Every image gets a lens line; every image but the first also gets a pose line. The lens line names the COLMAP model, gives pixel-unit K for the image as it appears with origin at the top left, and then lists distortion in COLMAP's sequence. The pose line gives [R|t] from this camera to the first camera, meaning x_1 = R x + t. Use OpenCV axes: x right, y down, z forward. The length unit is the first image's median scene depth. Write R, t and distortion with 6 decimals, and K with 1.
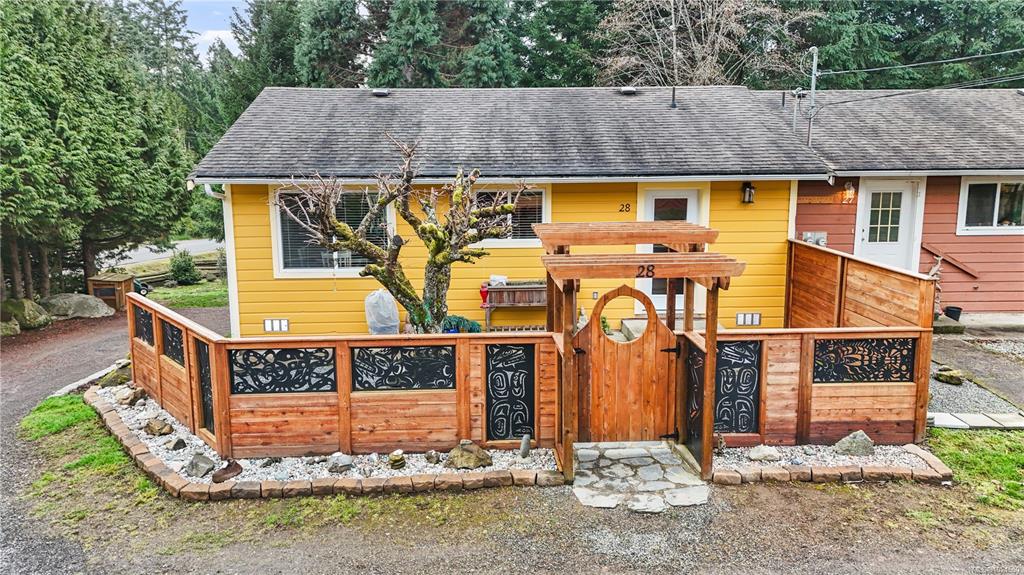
lens RADIAL K [[775.5, 0, 515.4], [0, 775.5, 288.1], [0, 0, 1]] dist [0.070937, -0.048666]
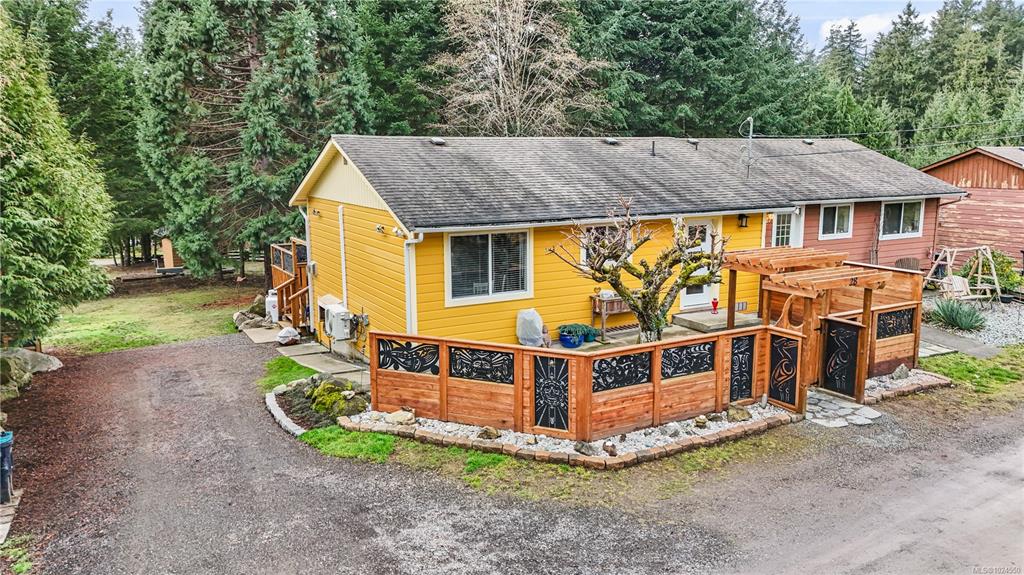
lens RADIAL K [[775.5, 0, 518.8], [0, 775.5, 281.6], [0, 0, 1]] dist [0.070937, -0.048666]
pose [[0.885835, -0.074325, 0.458009, -0.757146], [0.076155, 0.996991, 0.014498, -0.061225], [-0.457708, 0.022037, 0.888830, -0.101307]]
